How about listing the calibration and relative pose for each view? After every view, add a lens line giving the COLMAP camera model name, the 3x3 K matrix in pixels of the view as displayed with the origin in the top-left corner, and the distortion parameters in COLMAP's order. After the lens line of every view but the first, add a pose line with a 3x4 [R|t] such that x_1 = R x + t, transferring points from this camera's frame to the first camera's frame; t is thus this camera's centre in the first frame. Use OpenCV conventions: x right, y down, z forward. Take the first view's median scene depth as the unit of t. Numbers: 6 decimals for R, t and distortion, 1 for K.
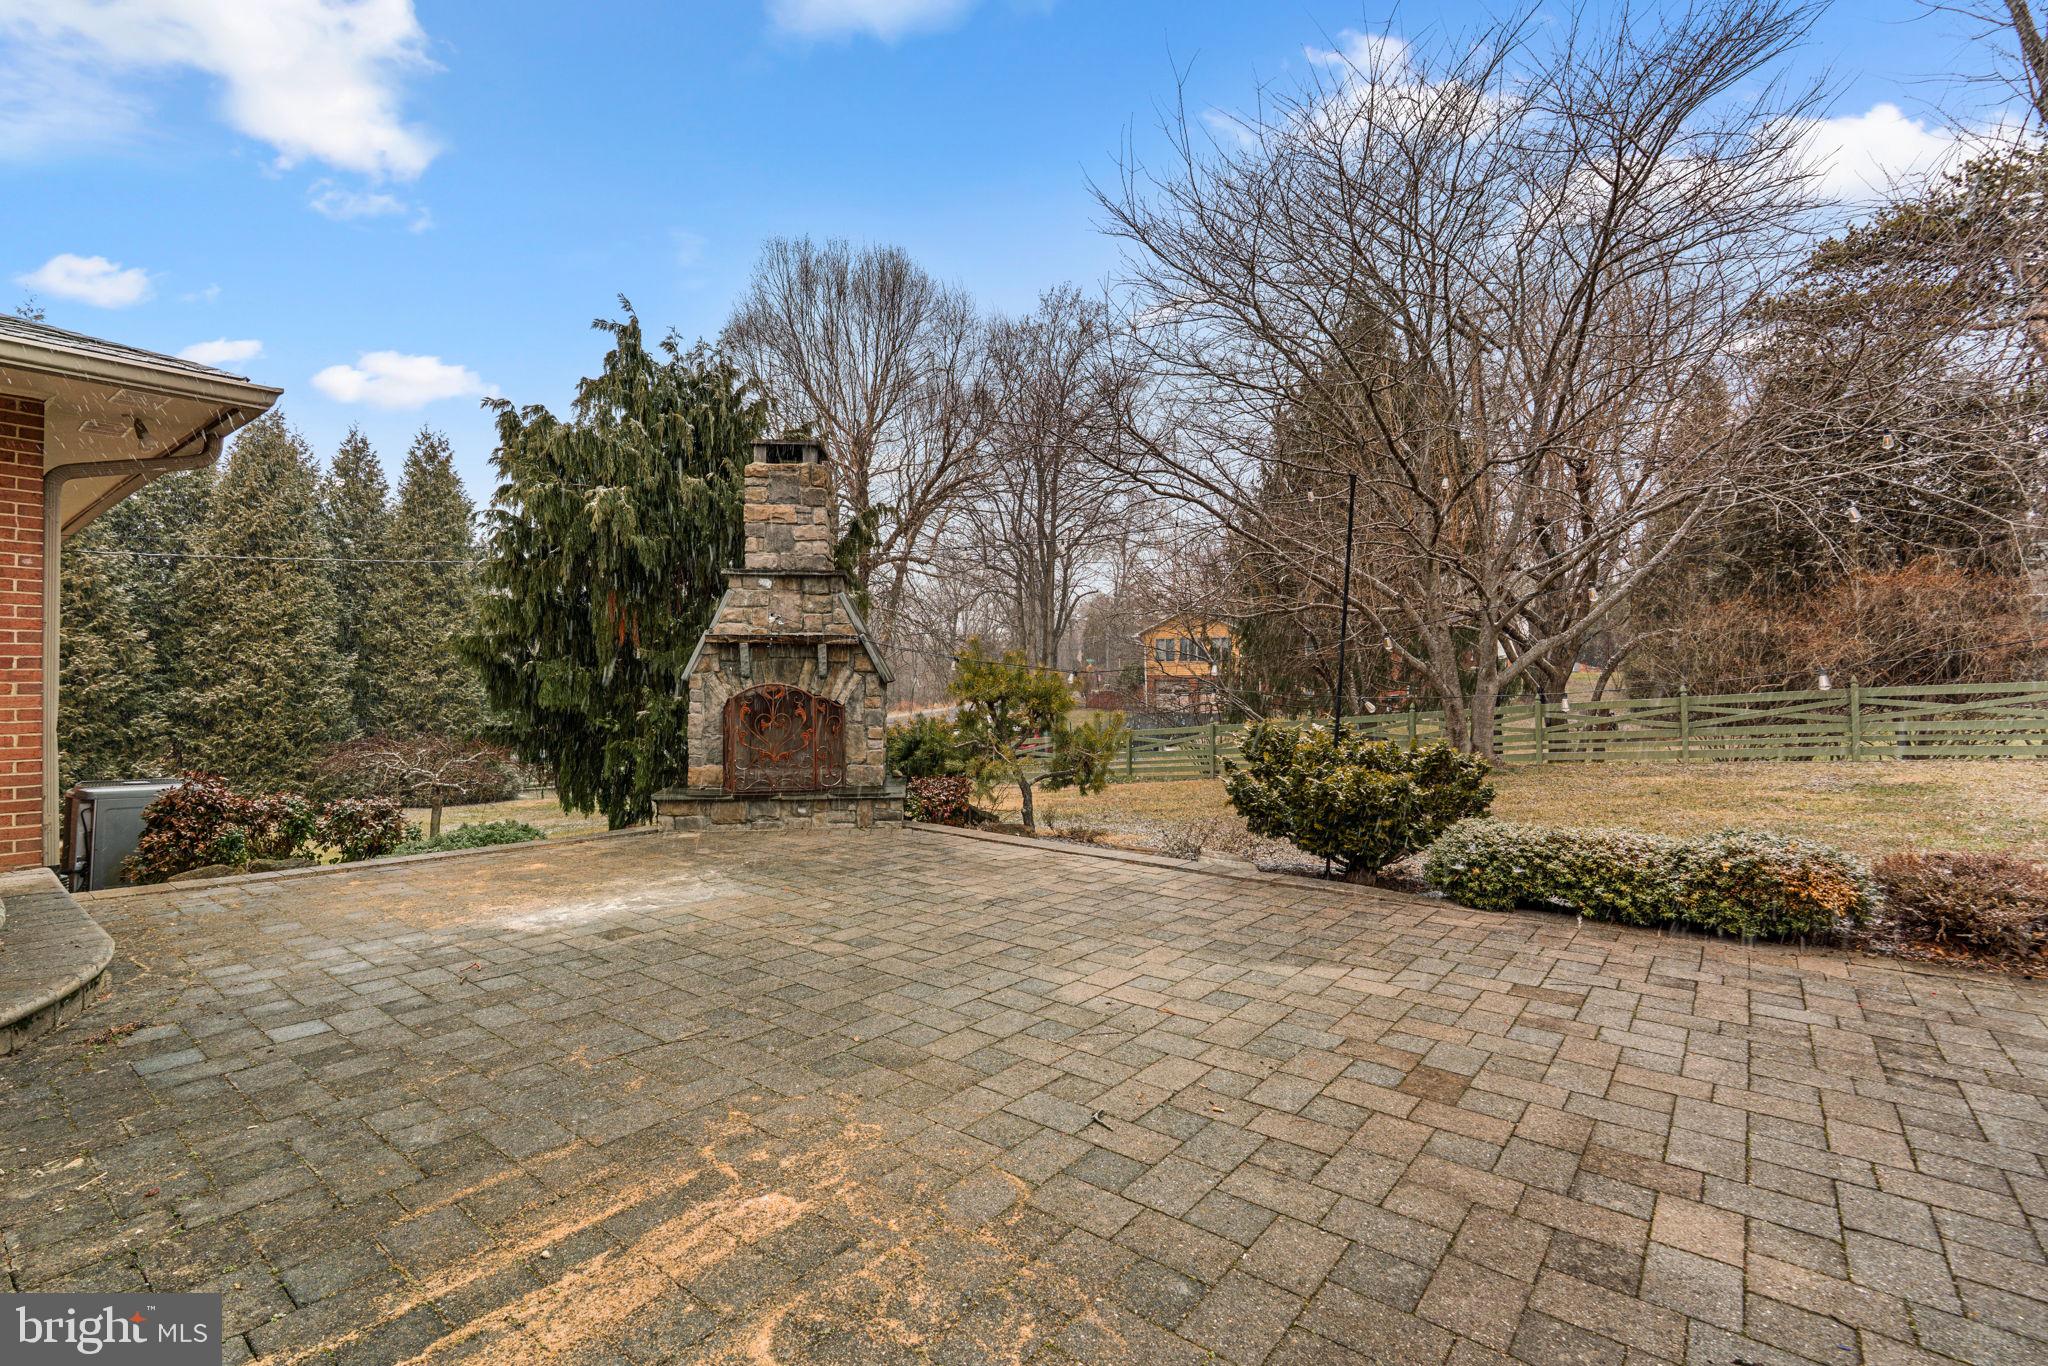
lens RADIAL K [[920.6, 0, 1014.0], [0, 920.6, 677.3], [0, 0, 1]] dist [-0.018484, 0.008593]
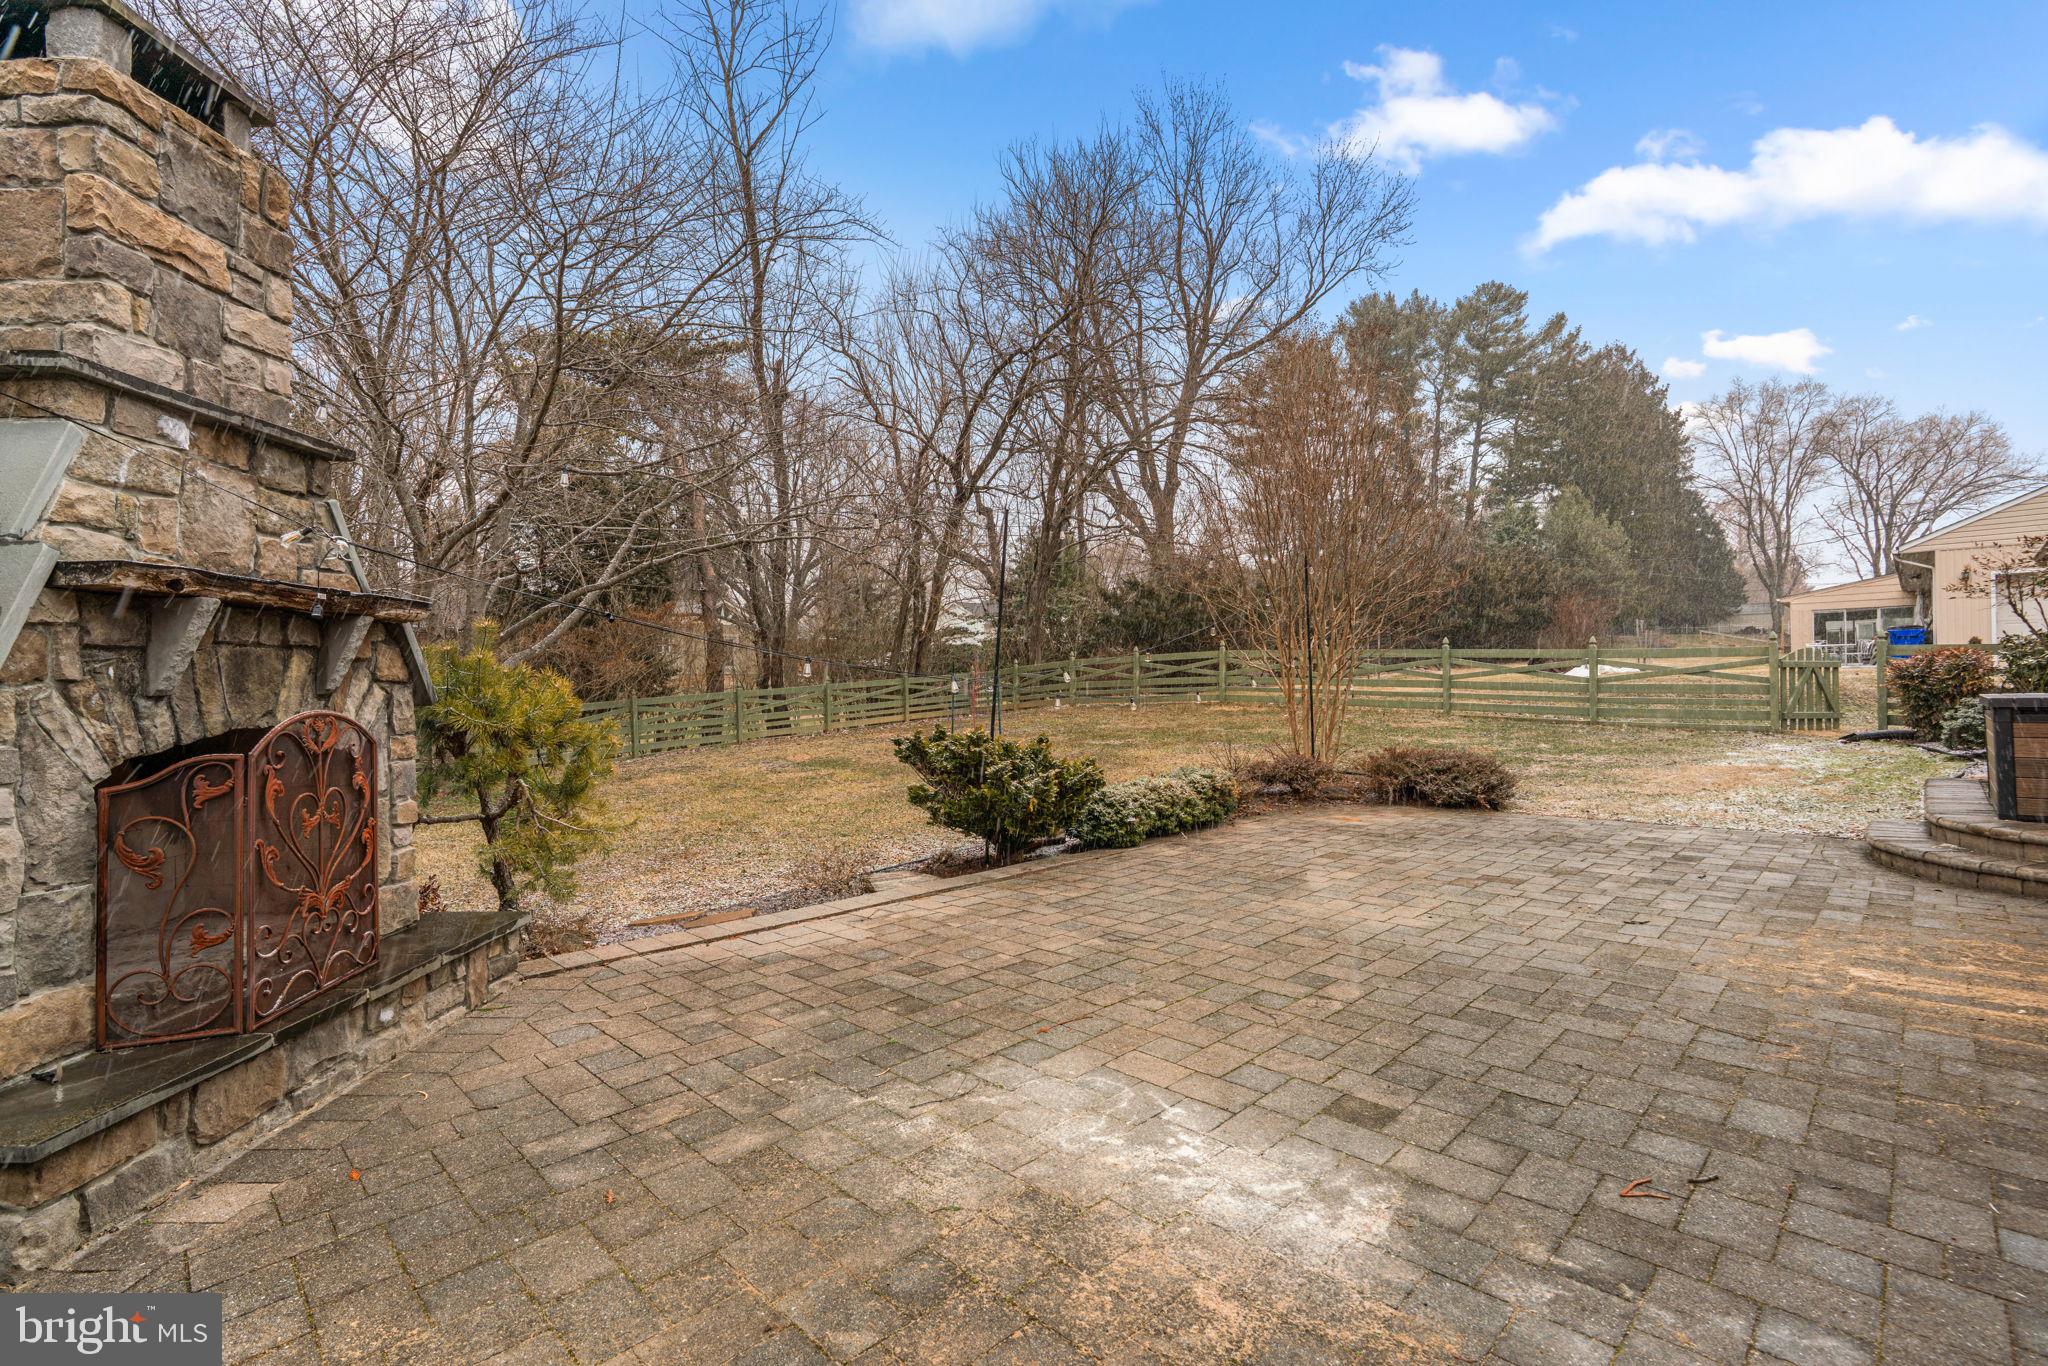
lens RADIAL K [[920.6, 0, 1014.0], [0, 920.6, 677.3], [0, 0, 1]] dist [-0.018484, 0.008593]
pose [[0.115207, 0.006847, 0.993318, -0.608258], [0.016220, 0.999830, -0.008773, 0.000604], [-0.993209, 0.017123, 0.115076, 0.668908]]
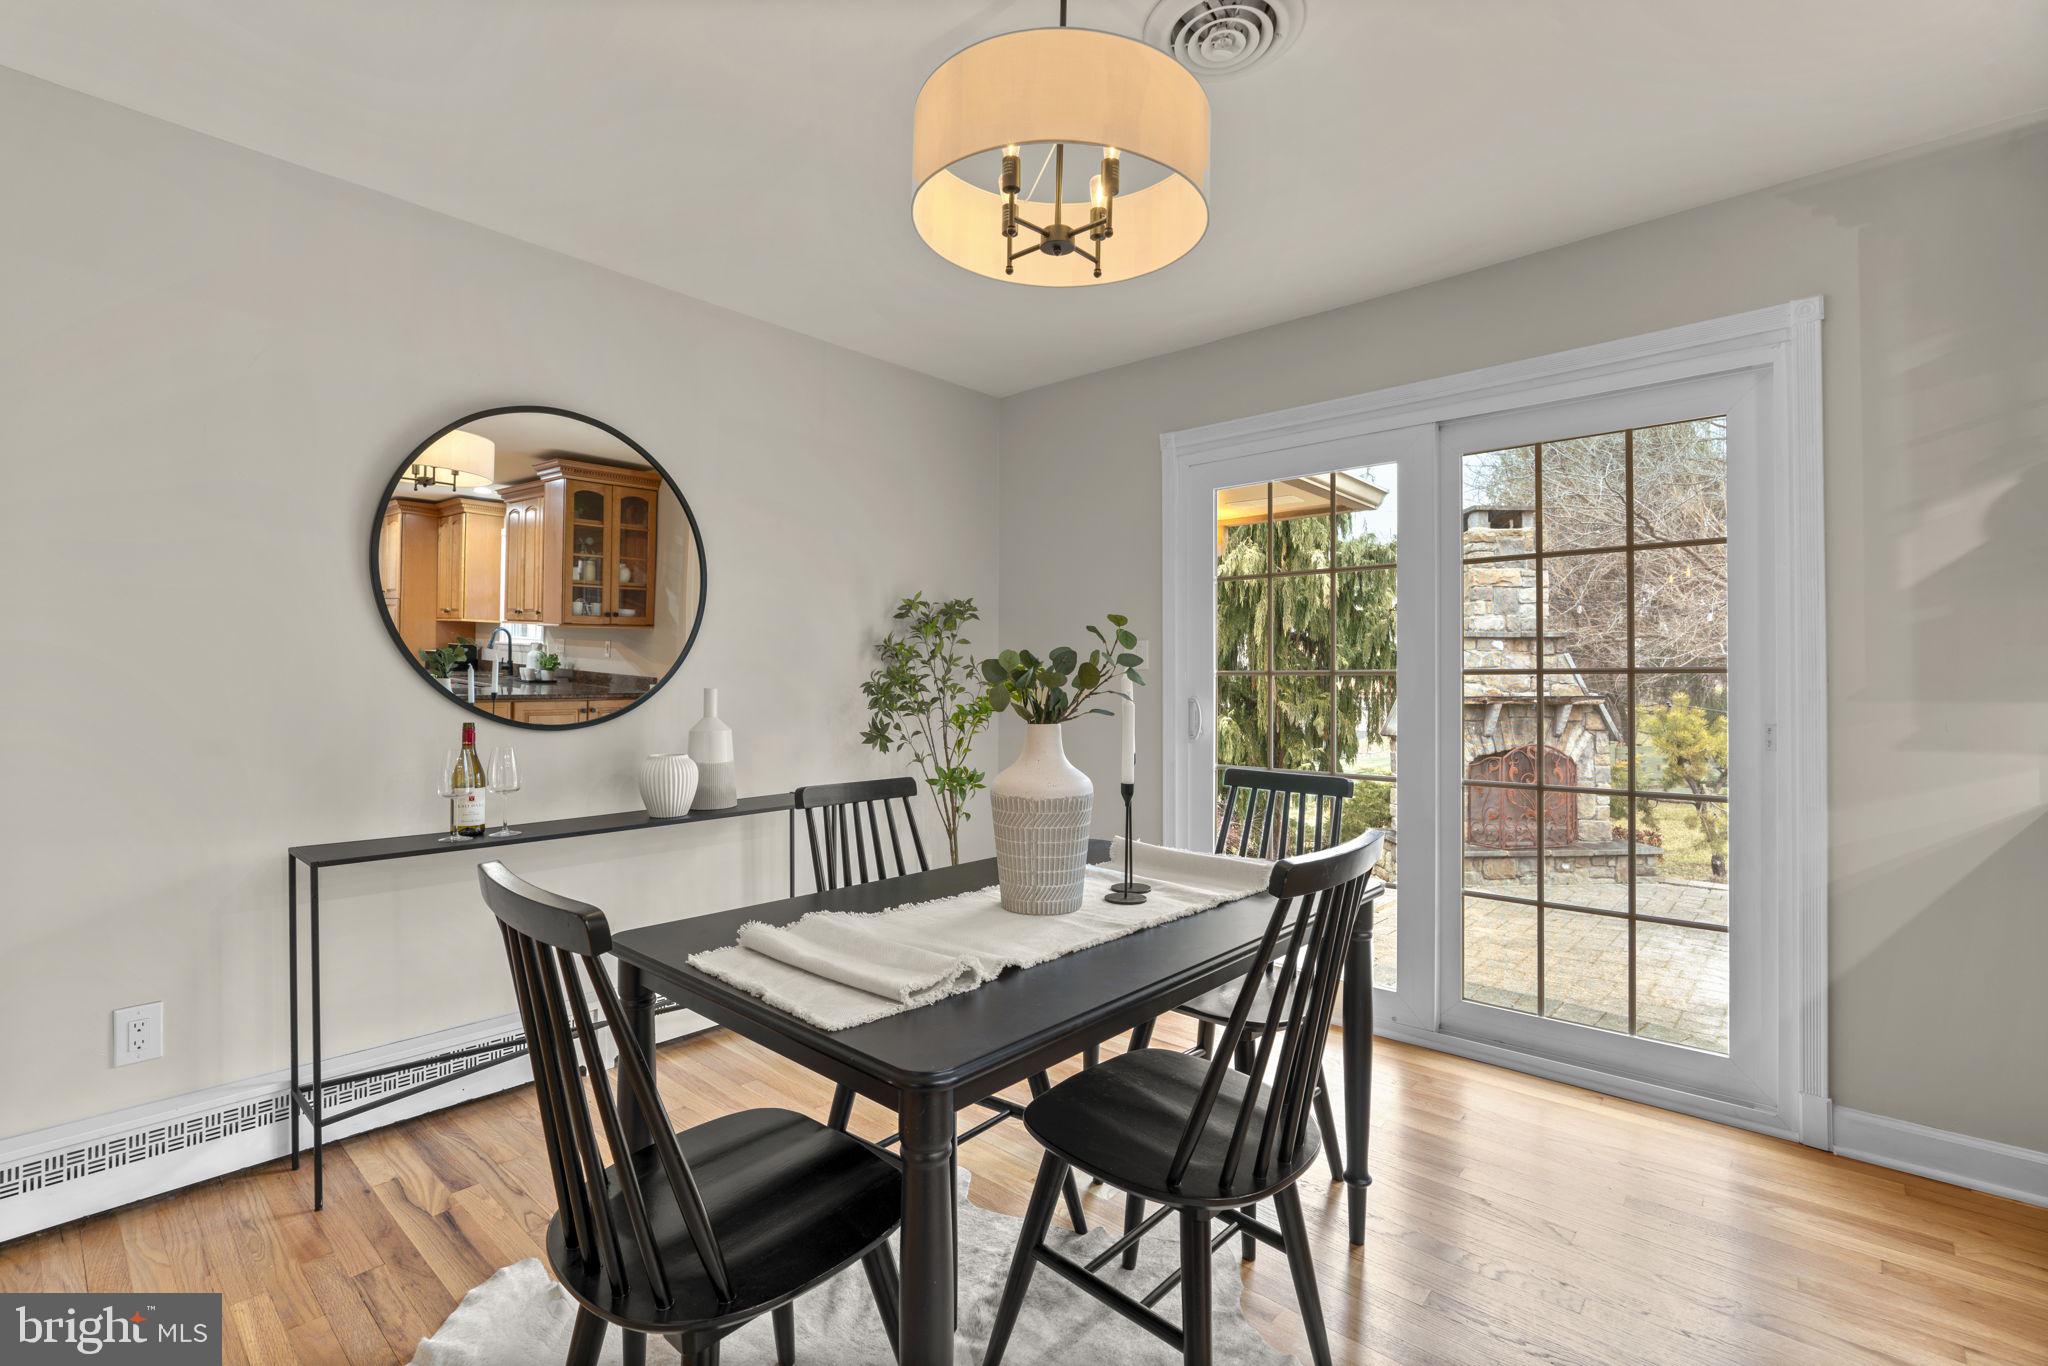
lens RADIAL K [[920.6, 0, 1014.0], [0, 920.6, 677.3], [0, 0, 1]] dist [-0.018484, 0.008593]
pose [[0.998389, -0.003841, -0.056603, -0.791639], [0.003321, 0.999951, -0.009279, -0.060738], [0.056636, 0.009076, 0.998354, -0.065660]]
